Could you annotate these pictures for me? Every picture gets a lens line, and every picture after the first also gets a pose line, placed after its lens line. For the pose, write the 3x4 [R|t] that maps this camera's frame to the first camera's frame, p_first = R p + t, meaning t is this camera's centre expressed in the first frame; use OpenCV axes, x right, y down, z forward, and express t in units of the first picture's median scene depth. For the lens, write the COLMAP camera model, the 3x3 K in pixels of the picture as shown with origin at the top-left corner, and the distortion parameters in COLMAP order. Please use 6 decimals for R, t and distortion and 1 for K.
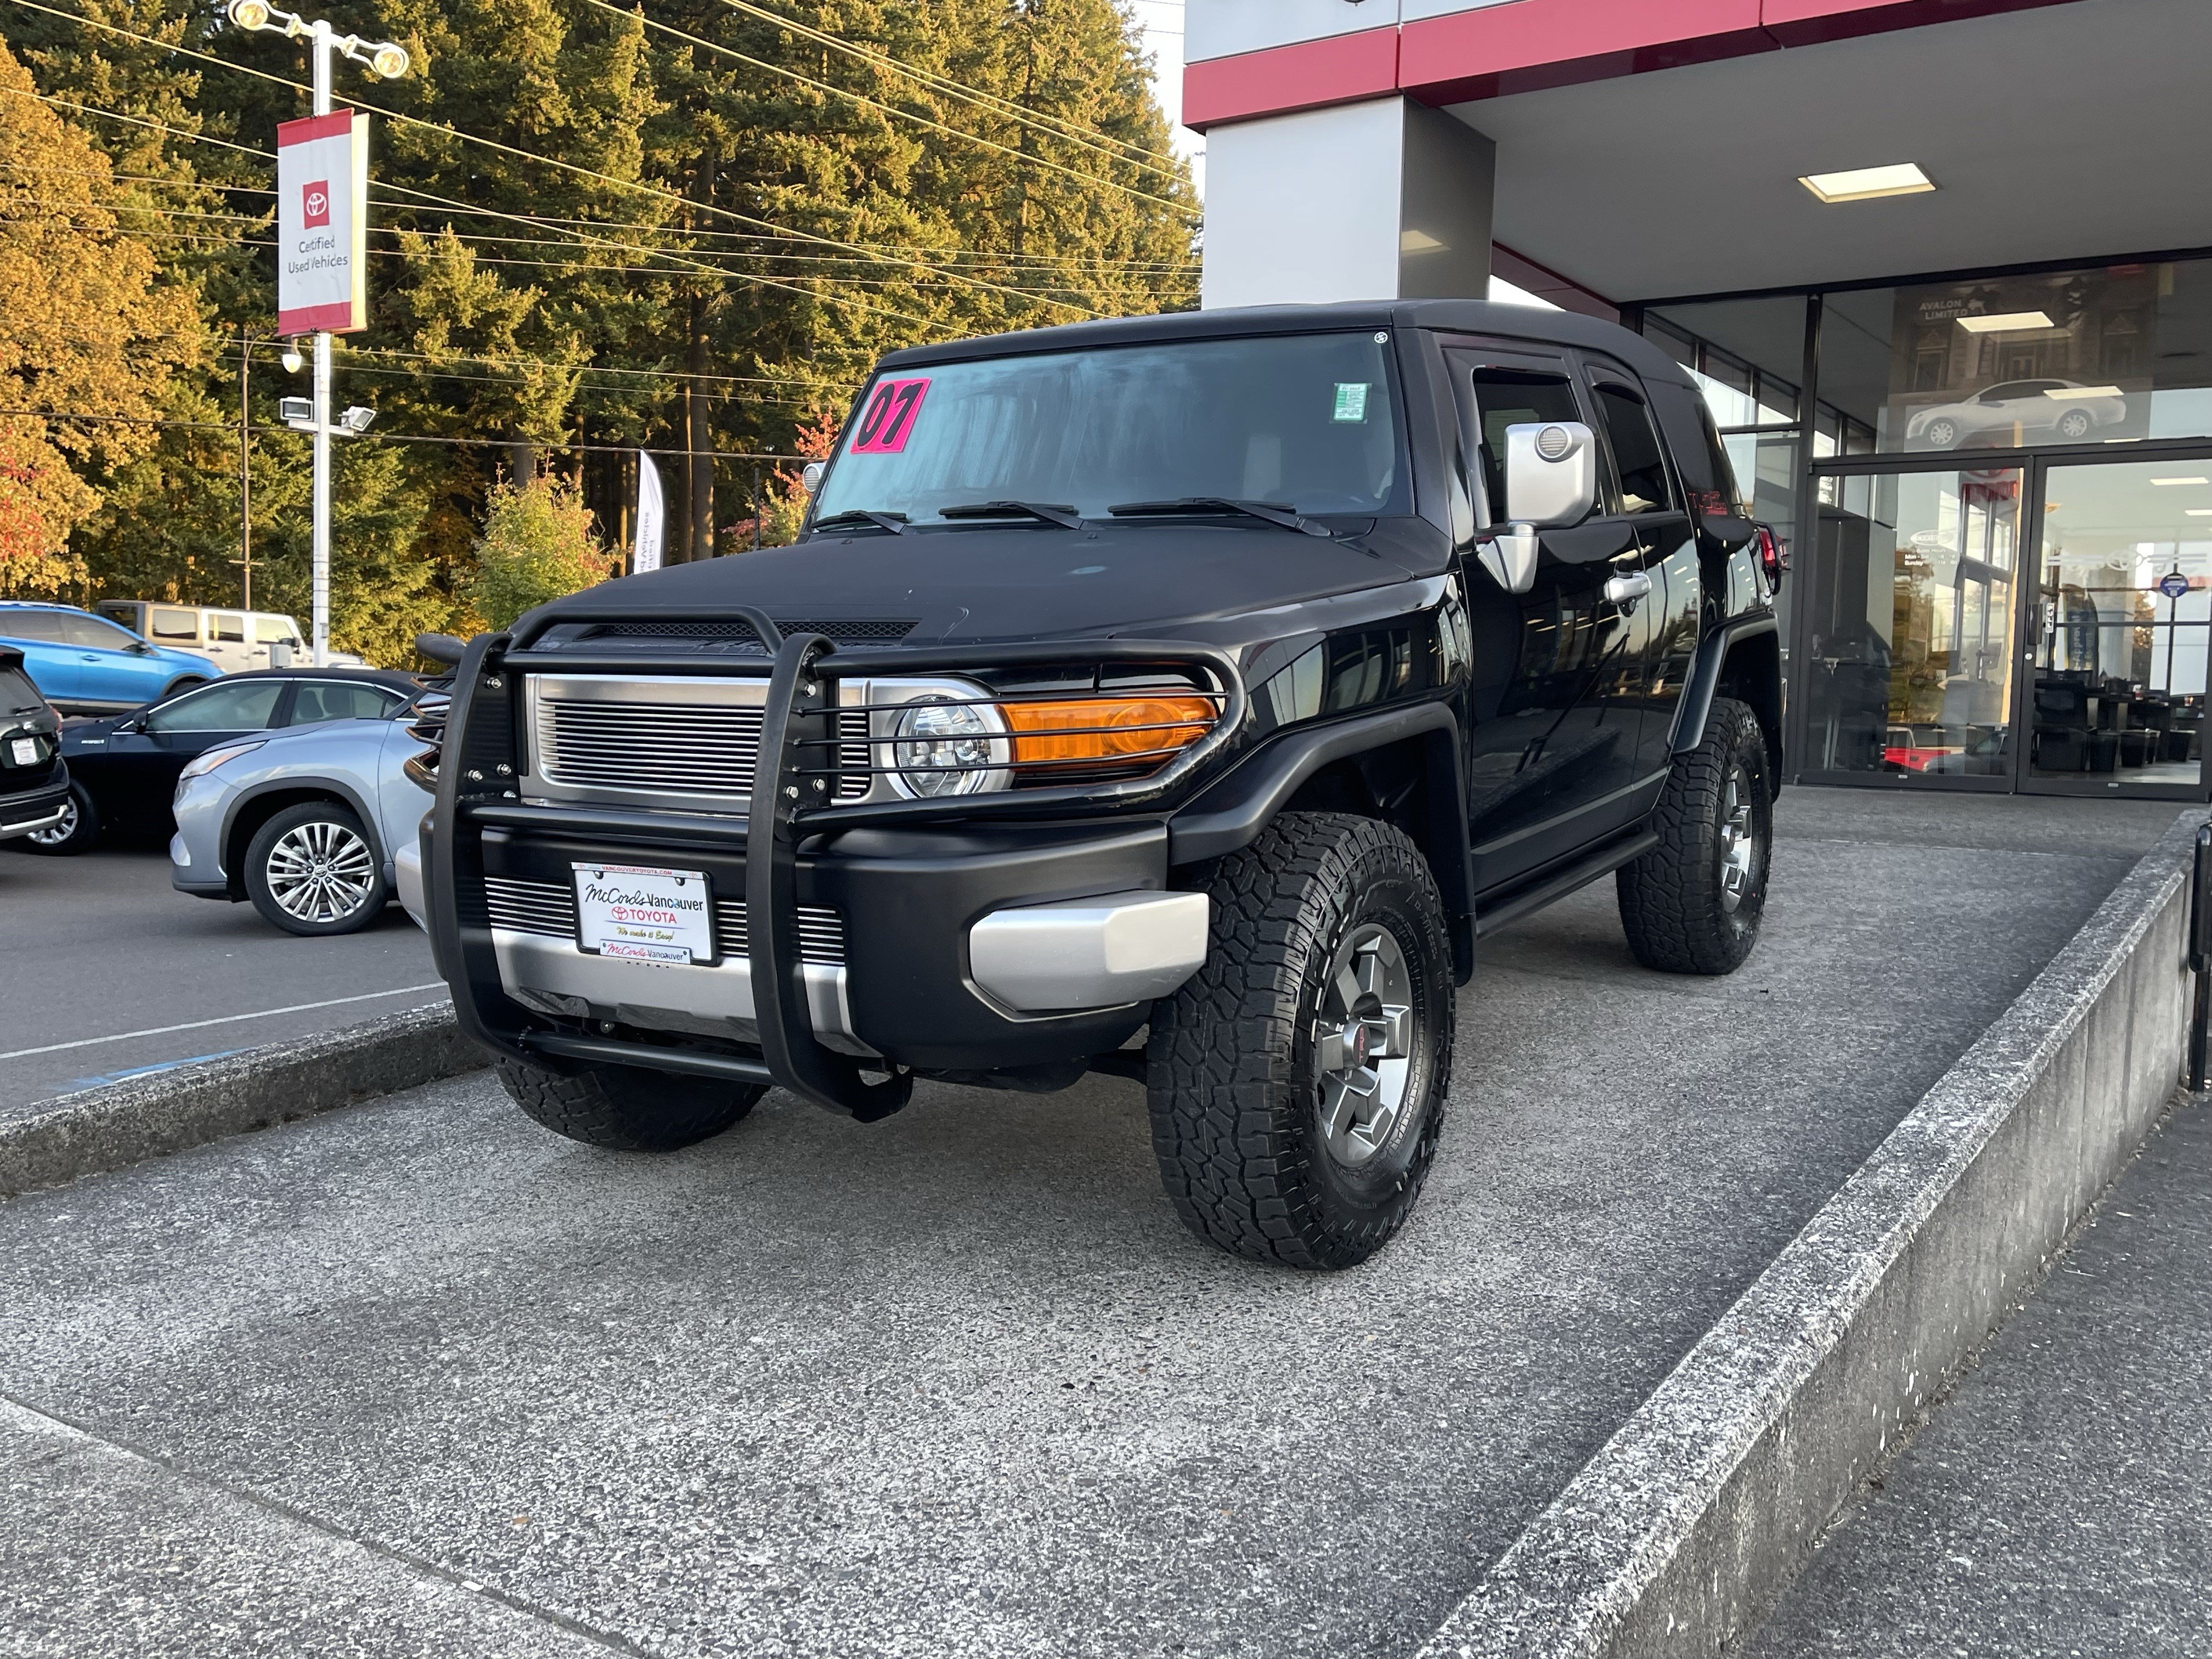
lens RADIAL K [[1964.8, 0, 1106.0], [0, 1964.8, 848.2], [0, 0, 1]] dist [0.046074, -0.035178]
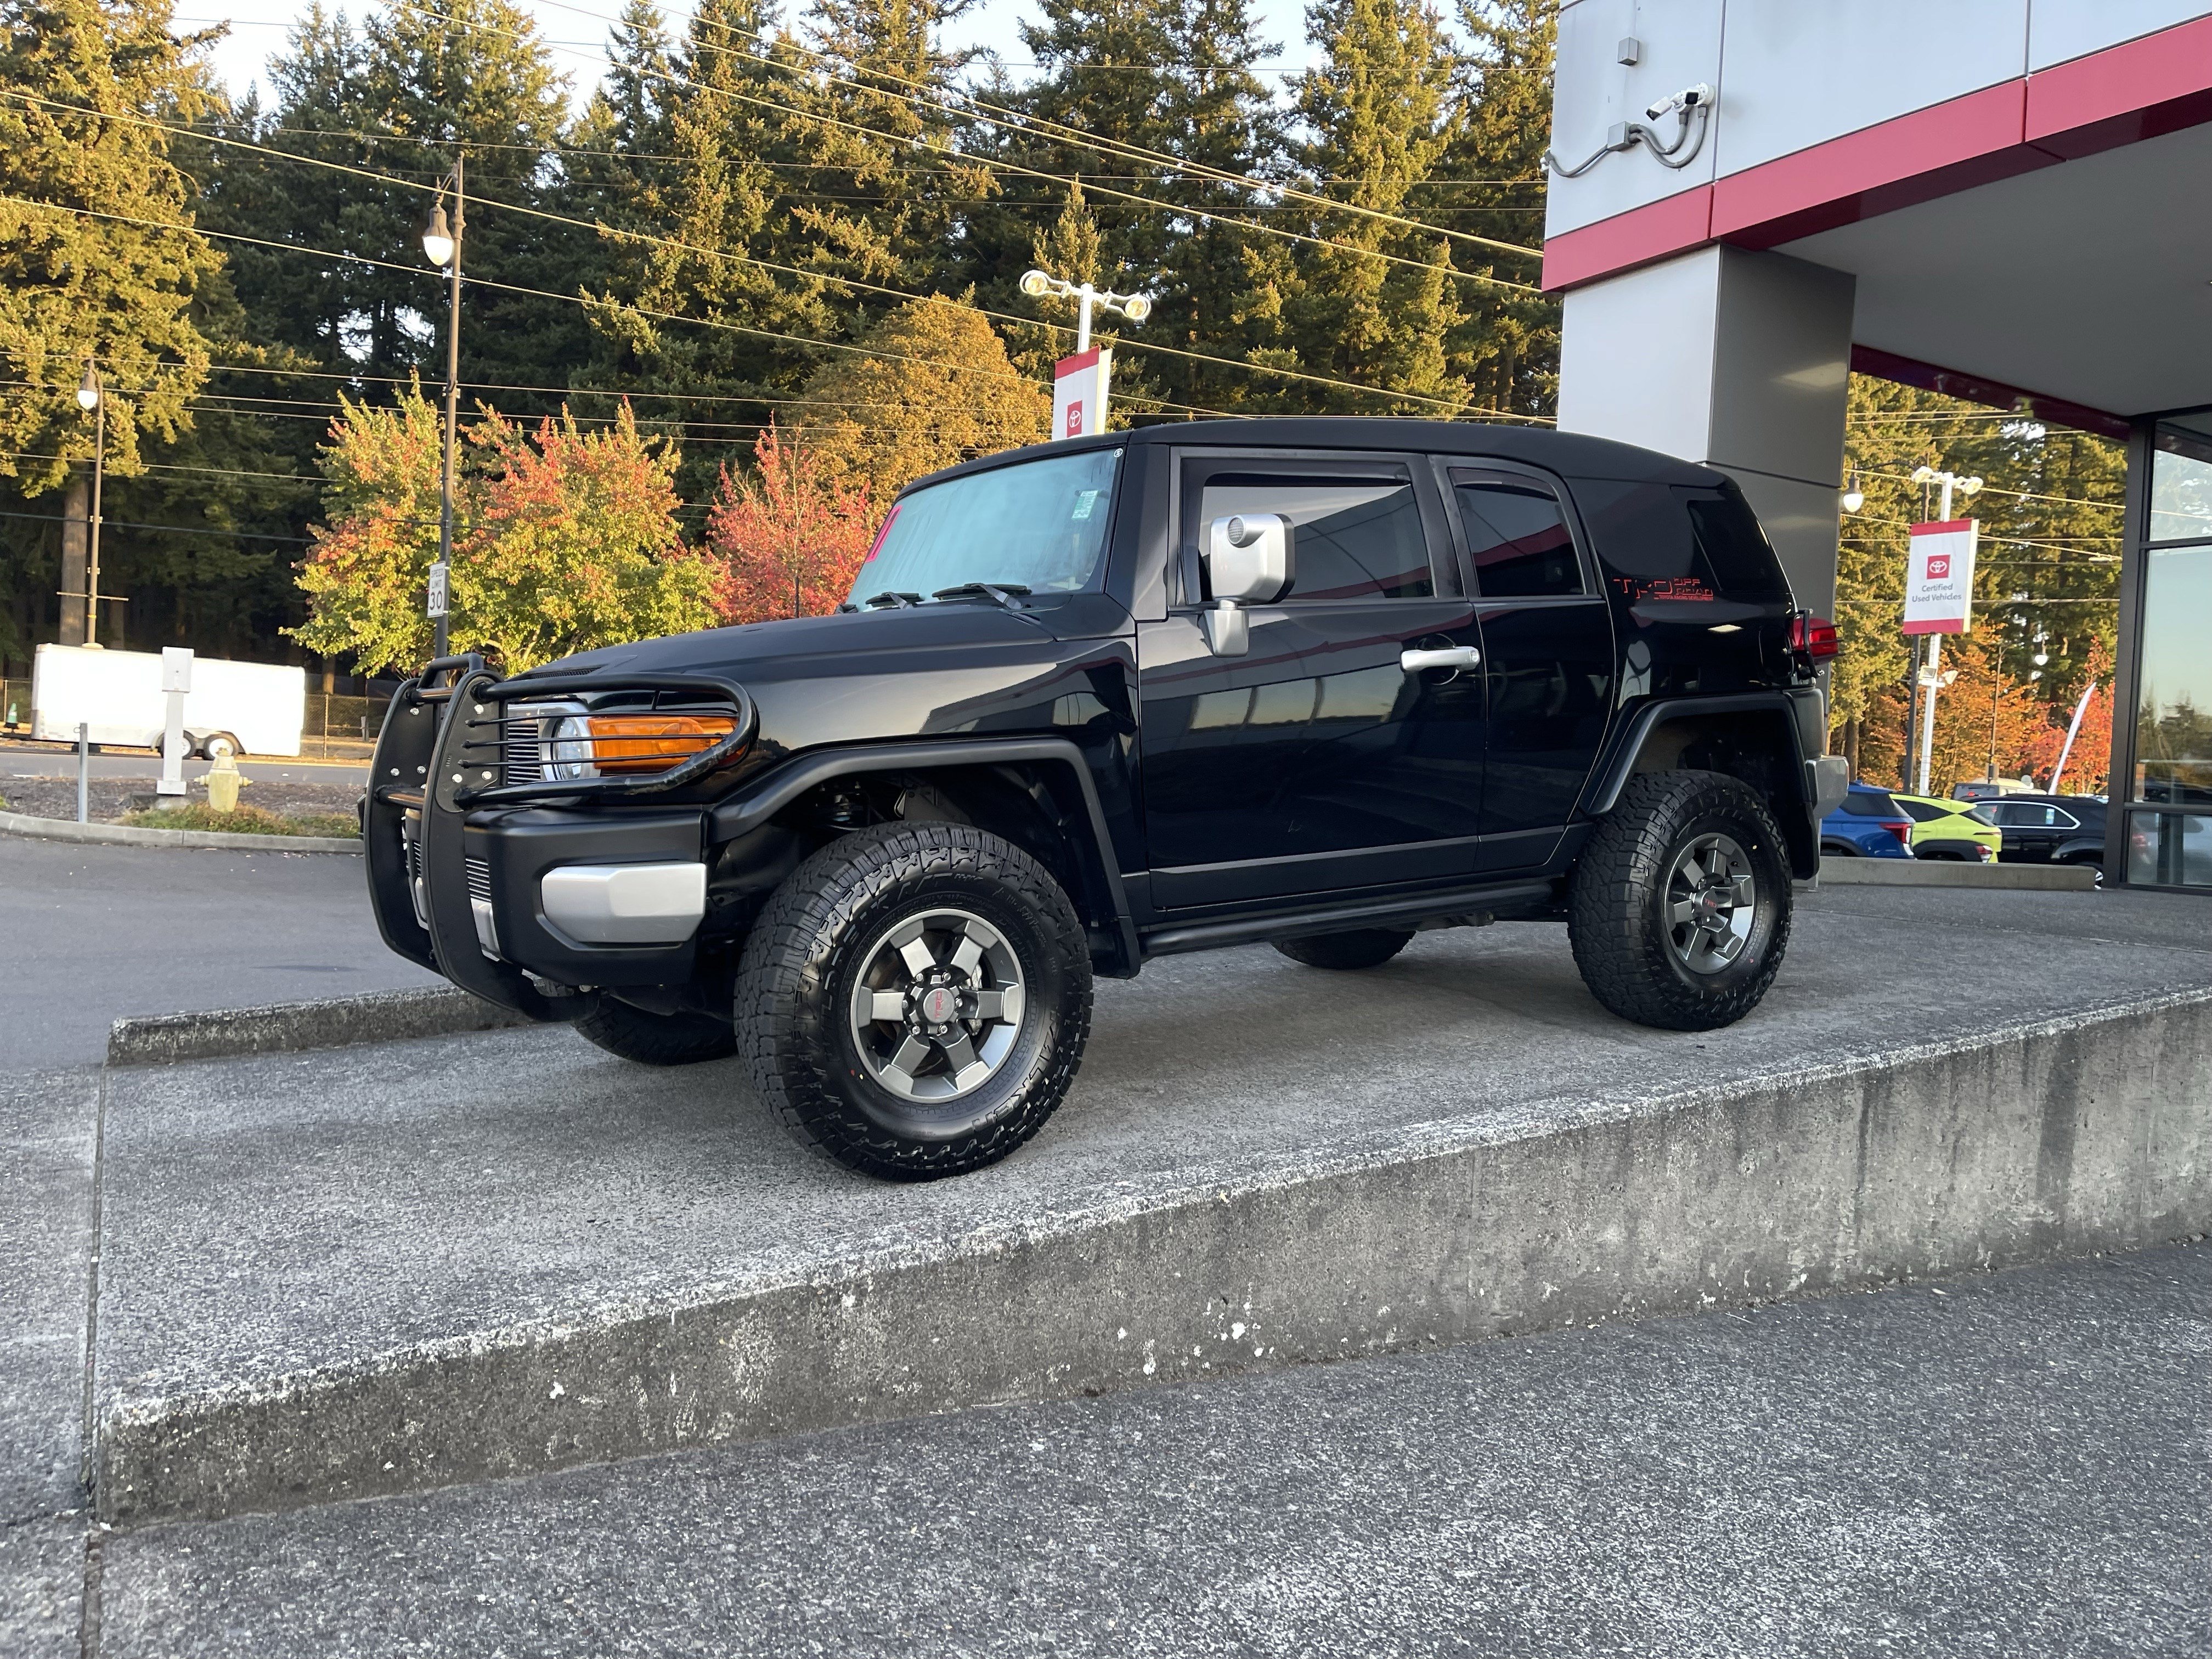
lens RADIAL K [[1669.0, 0, 1106.3], [0, 1669.0, 826.3], [0, 0, 1]] dist [0.048389, -0.004786]
pose [[0.900223, 0.035063, -0.434016, 0.610538], [-0.063435, 0.996679, -0.051057, 0.029875], [0.430784, 0.073495, 0.899457, 0.070844]]
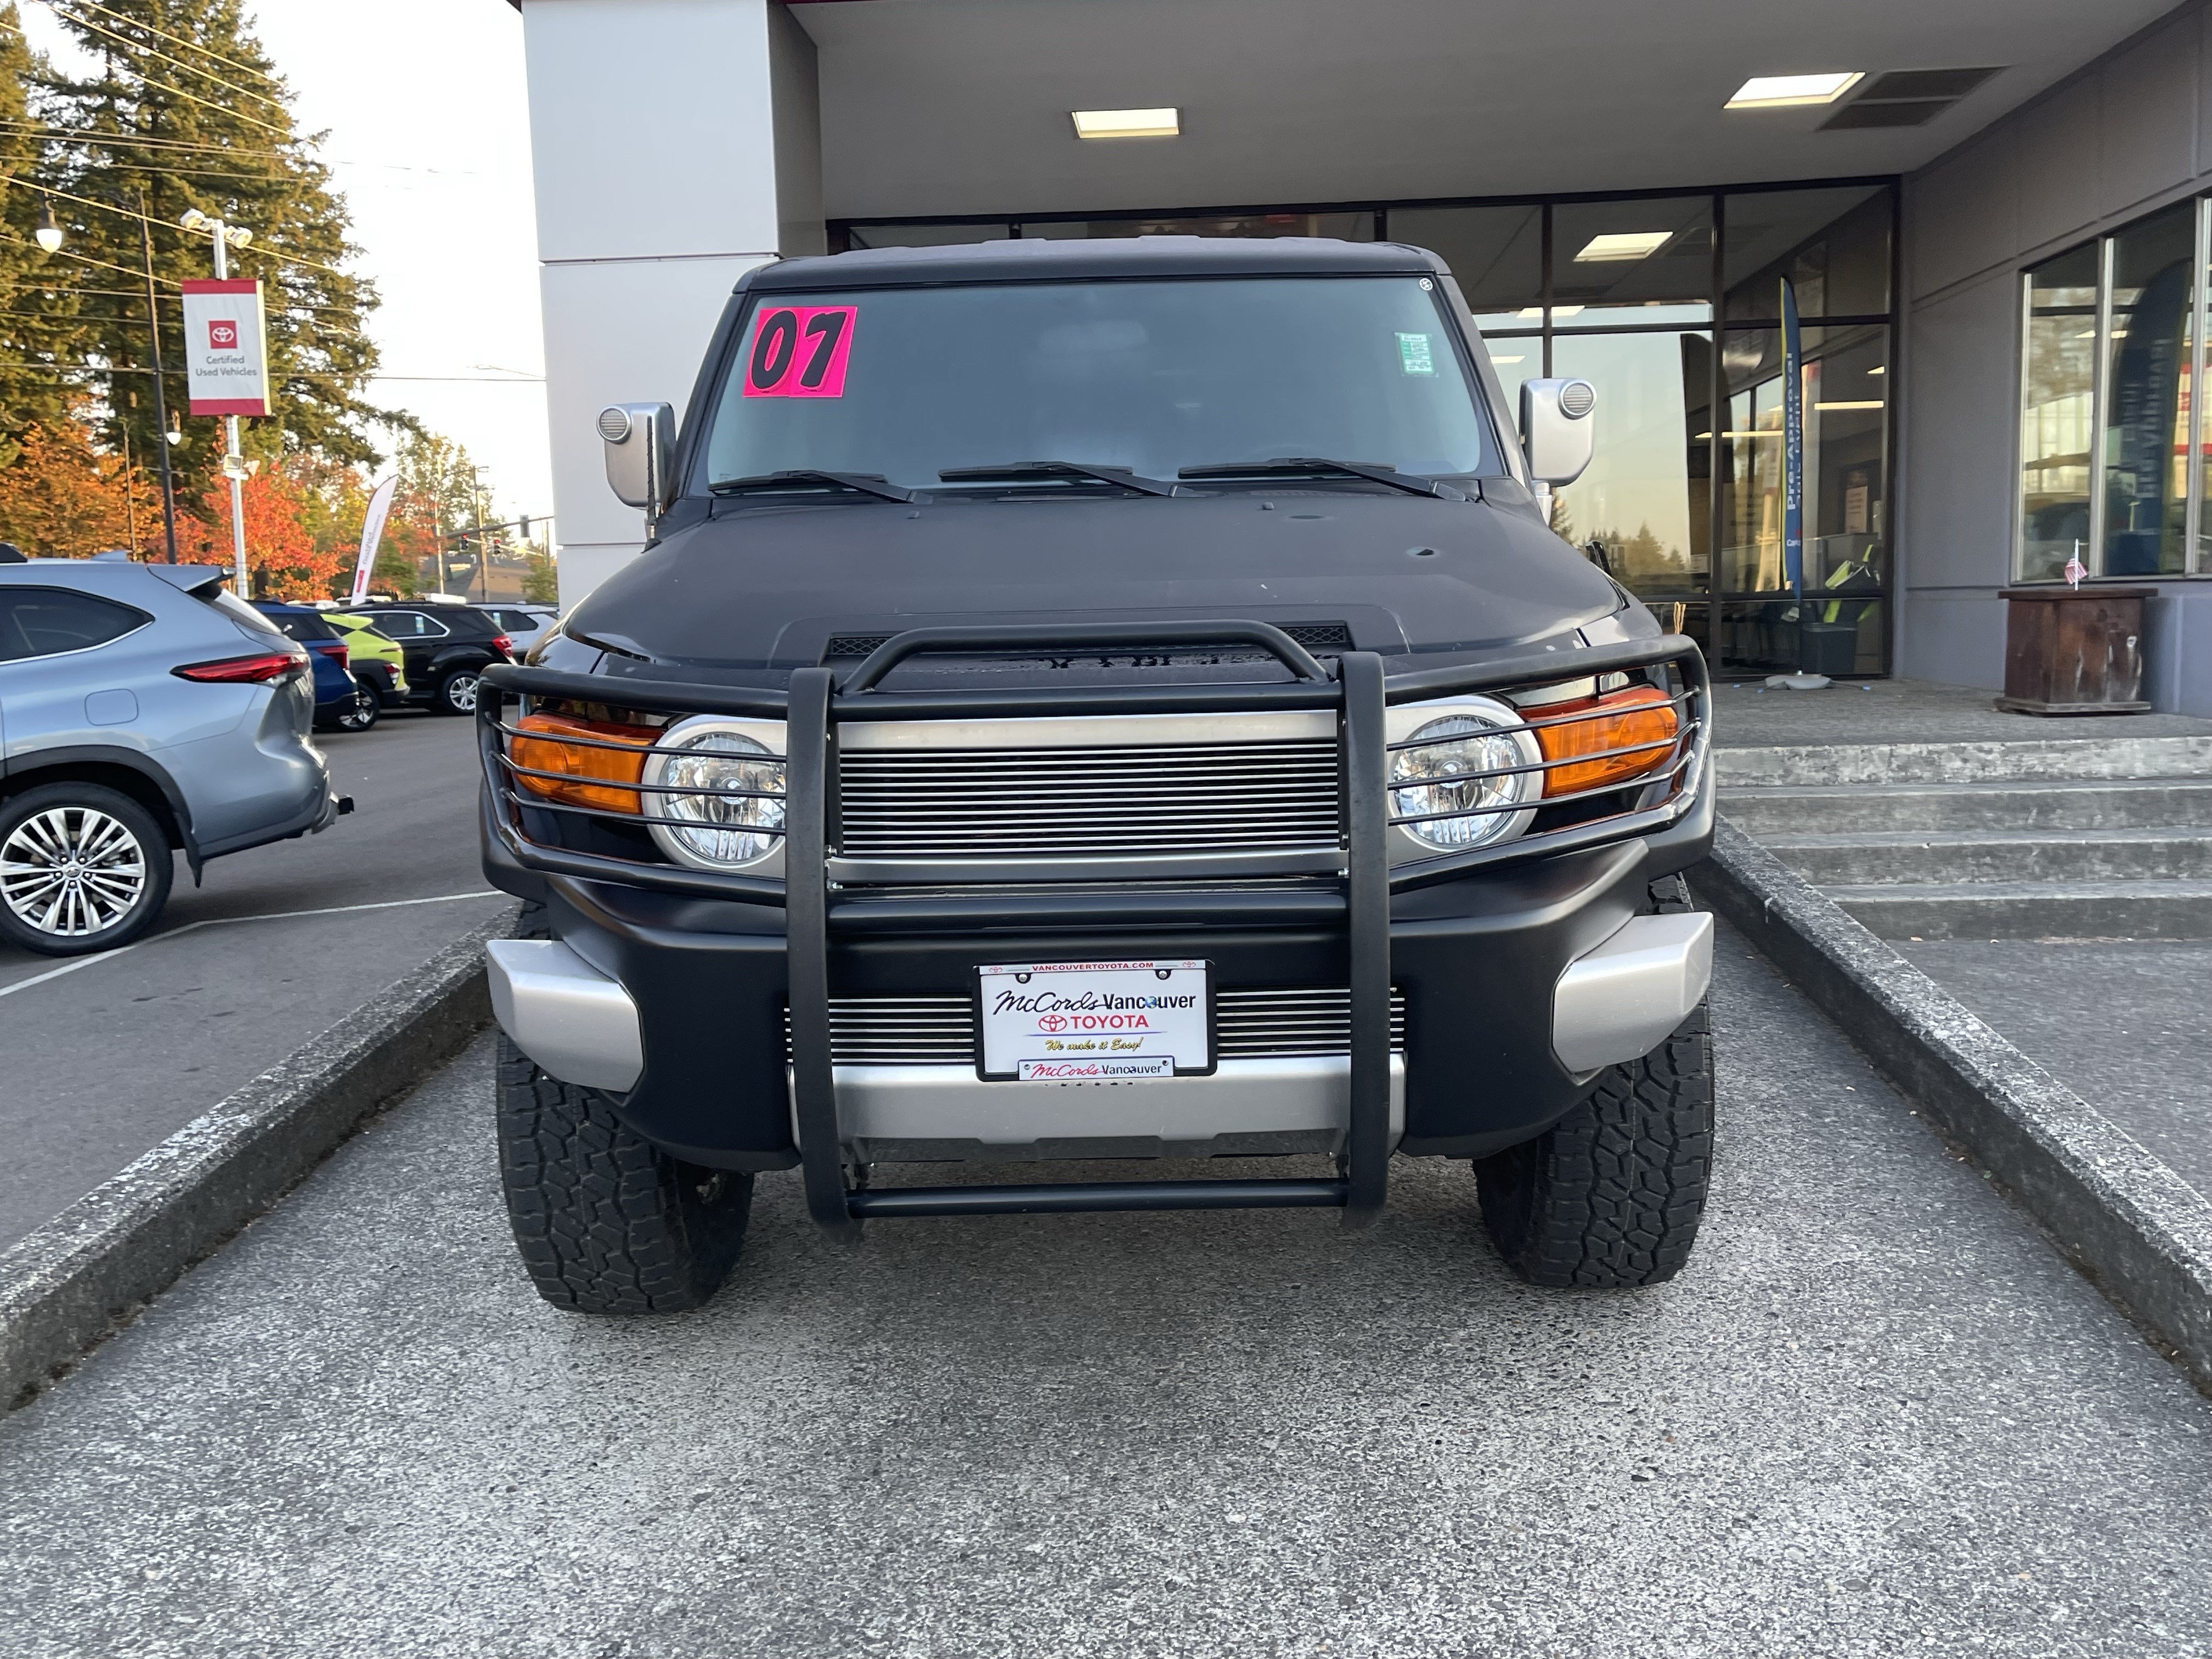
lens RADIAL K [[1964.8, 0, 1111.9], [0, 1964.8, 828.2], [0, 0, 1]] dist [0.046074, -0.035178]
pose [[0.863344, -0.098912, 0.494827, -0.491877], [0.081259, 0.995055, 0.057127, -0.069499], [-0.498031, -0.009111, 0.867112, 0.266964]]
